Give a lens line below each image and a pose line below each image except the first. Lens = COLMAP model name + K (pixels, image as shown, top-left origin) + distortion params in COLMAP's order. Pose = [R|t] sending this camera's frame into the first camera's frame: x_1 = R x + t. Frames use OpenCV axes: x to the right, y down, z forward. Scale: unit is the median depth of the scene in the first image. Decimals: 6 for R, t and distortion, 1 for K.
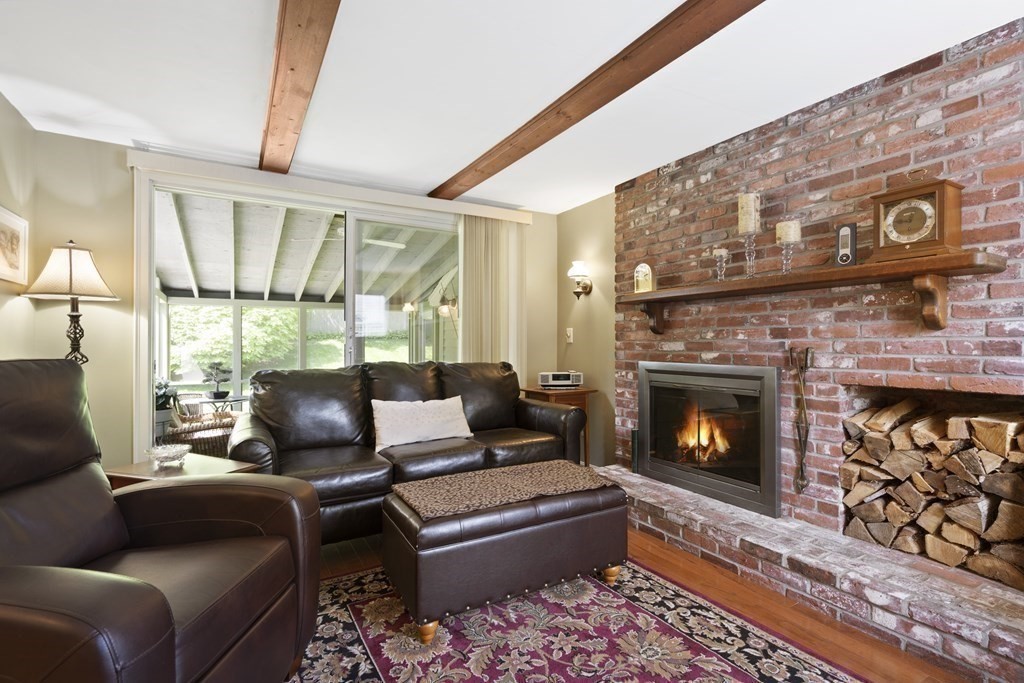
lens RADIAL K [[481.6, 0, 512.0], [0, 481.6, 337.9], [0, 0, 1]] dist [0.001443, 0.000469]
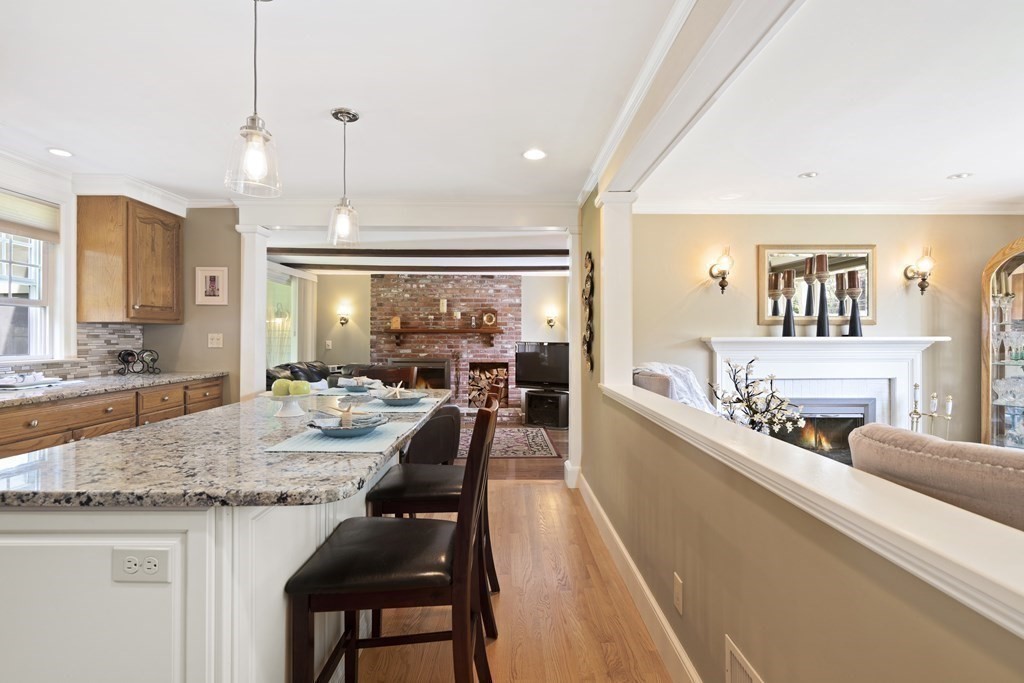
lens RADIAL K [[486.5, 0, 512.9], [0, 486.5, 341.7], [0, 0, 1]] dist [-0.005602, -0.000180]
pose [[0.484255, -0.000431, 0.874927, -2.021814], [-0.015608, 0.999836, 0.009131, -0.079772], [-0.874788, -0.018077, 0.484169, -0.851133]]
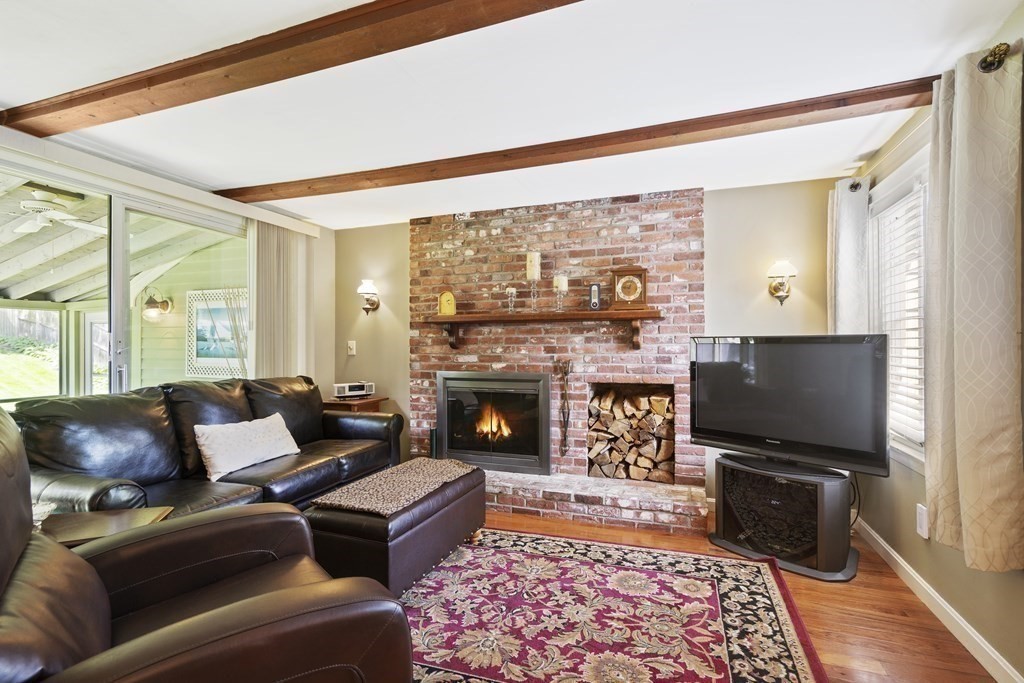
lens RADIAL K [[486.5, 0, 512.9], [0, 486.5, 341.7], [0, 0, 1]] dist [-0.005602, -0.000180]
pose [[0.767475, 0.004896, 0.641061, -0.517815], [-0.005390, 0.999985, -0.001185, -0.034221], [-0.641057, -0.002545, 0.767489, -0.072152]]
